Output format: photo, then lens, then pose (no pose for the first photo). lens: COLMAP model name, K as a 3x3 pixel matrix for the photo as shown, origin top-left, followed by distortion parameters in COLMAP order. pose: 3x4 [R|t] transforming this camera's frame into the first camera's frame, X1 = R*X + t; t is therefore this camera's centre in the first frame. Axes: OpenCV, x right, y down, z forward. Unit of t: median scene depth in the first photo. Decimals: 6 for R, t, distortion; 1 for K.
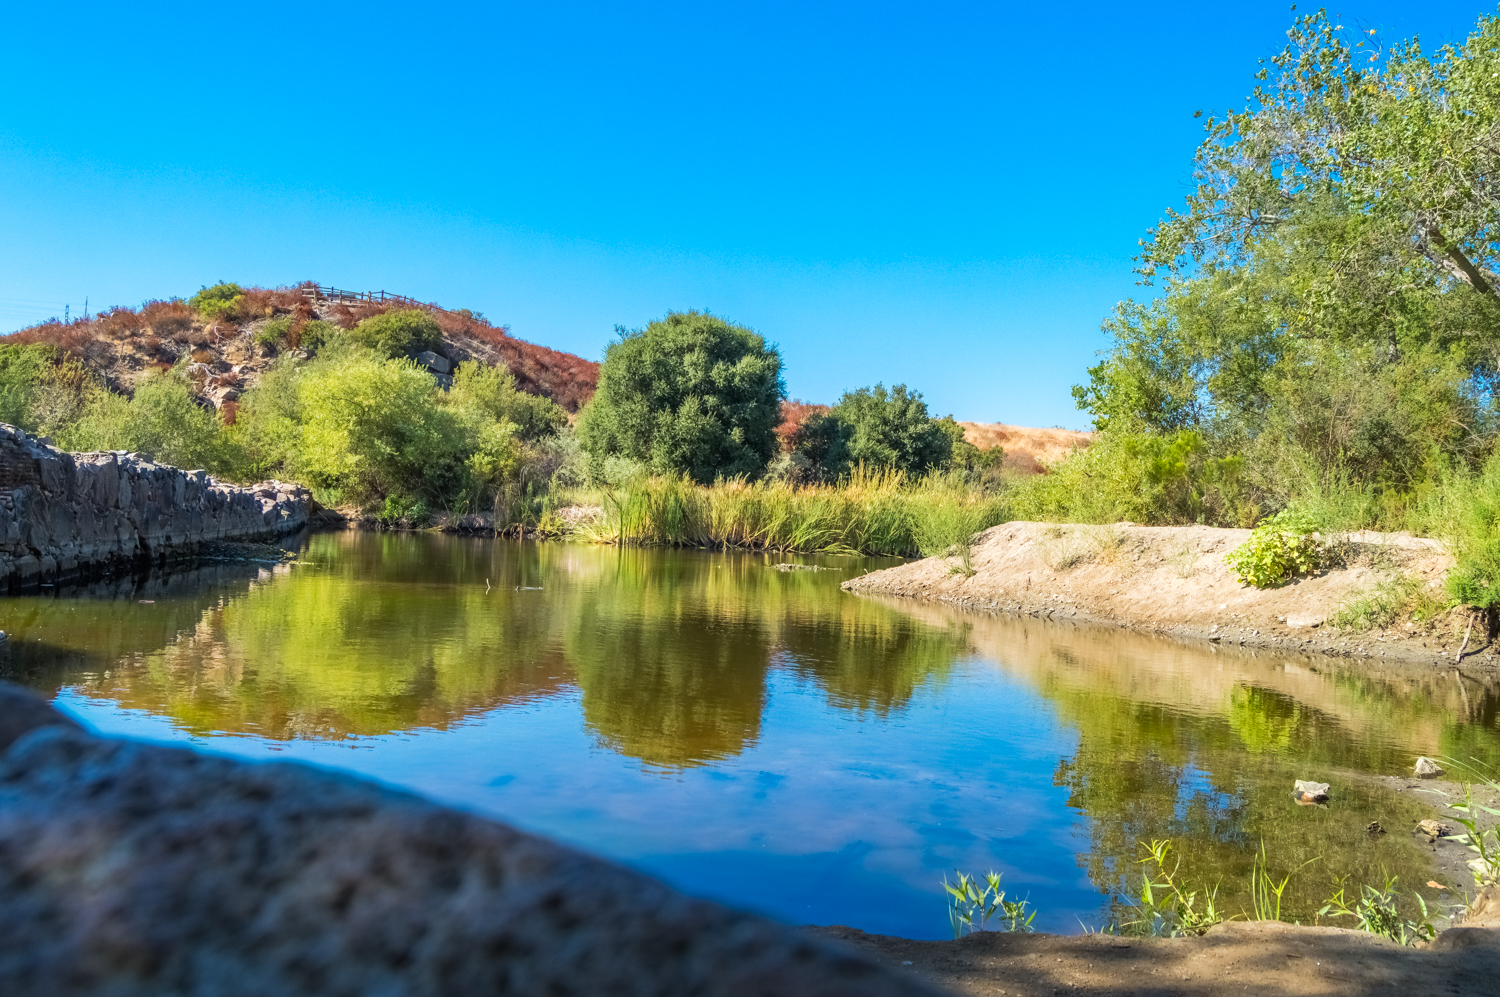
lens RADIAL K [[1216.3, 0, 747.9], [0, 1216.3, 500.9], [0, 0, 1]] dist [-0.009827, 0.000321]
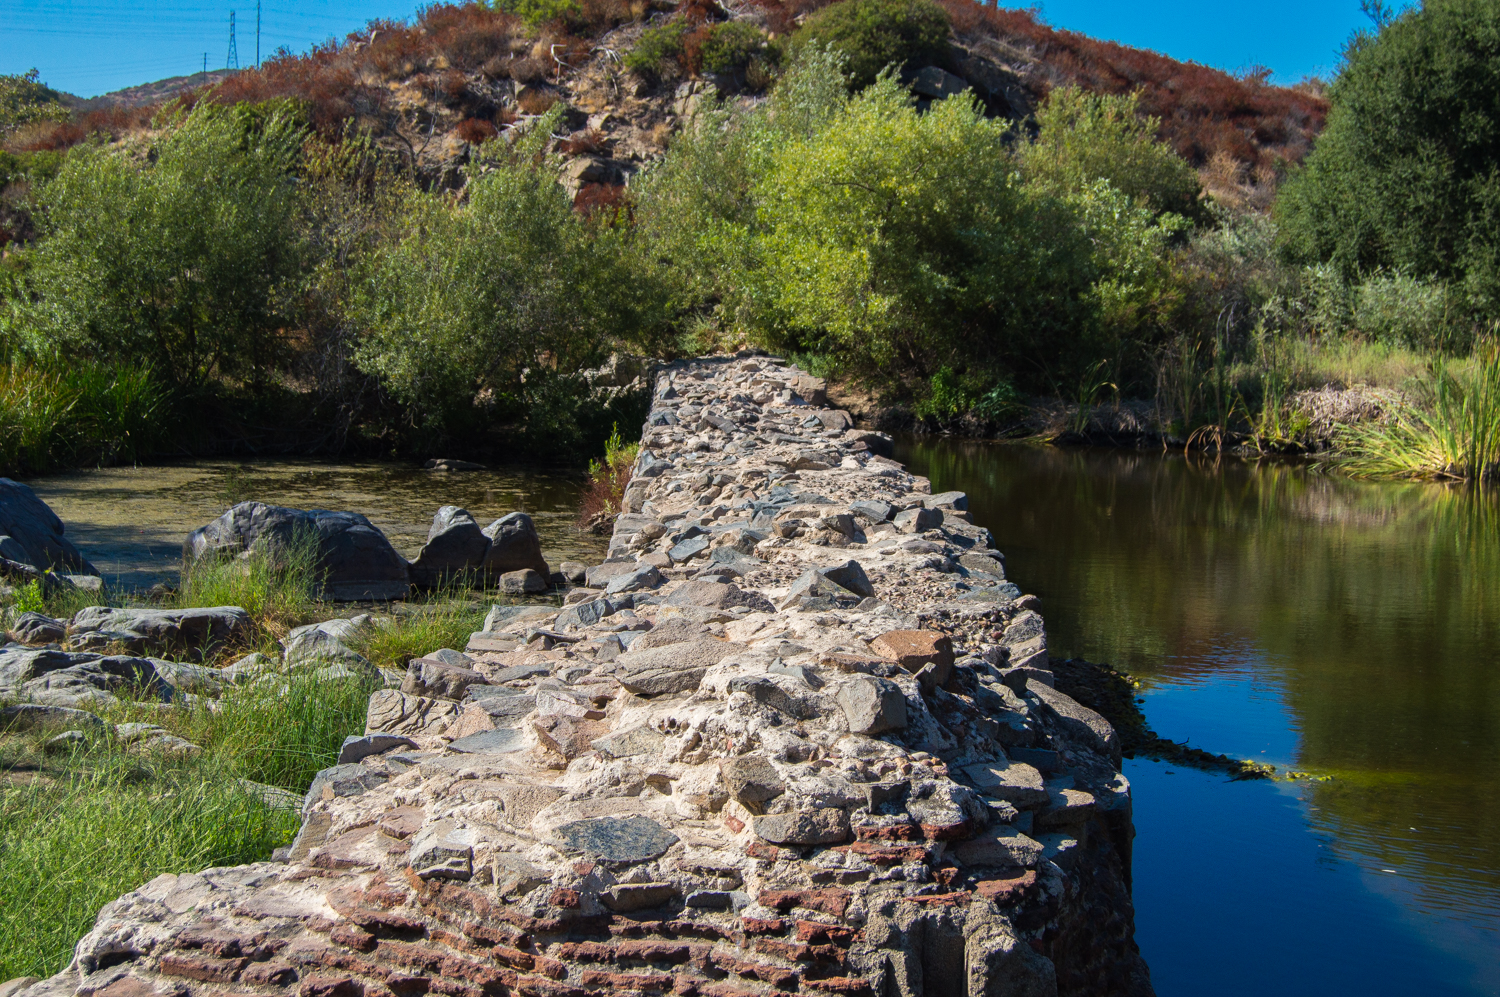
lens RADIAL K [[2072.5, 0, 750.6], [0, 2072.5, 497.4], [0, 0, 1]] dist [-0.047841, 0.000000]
pose [[0.962783, -0.004034, -0.270245, -0.124105], [0.030919, 0.994968, 0.095298, -0.032663], [0.268501, -0.100107, 0.958064, 0.131640]]
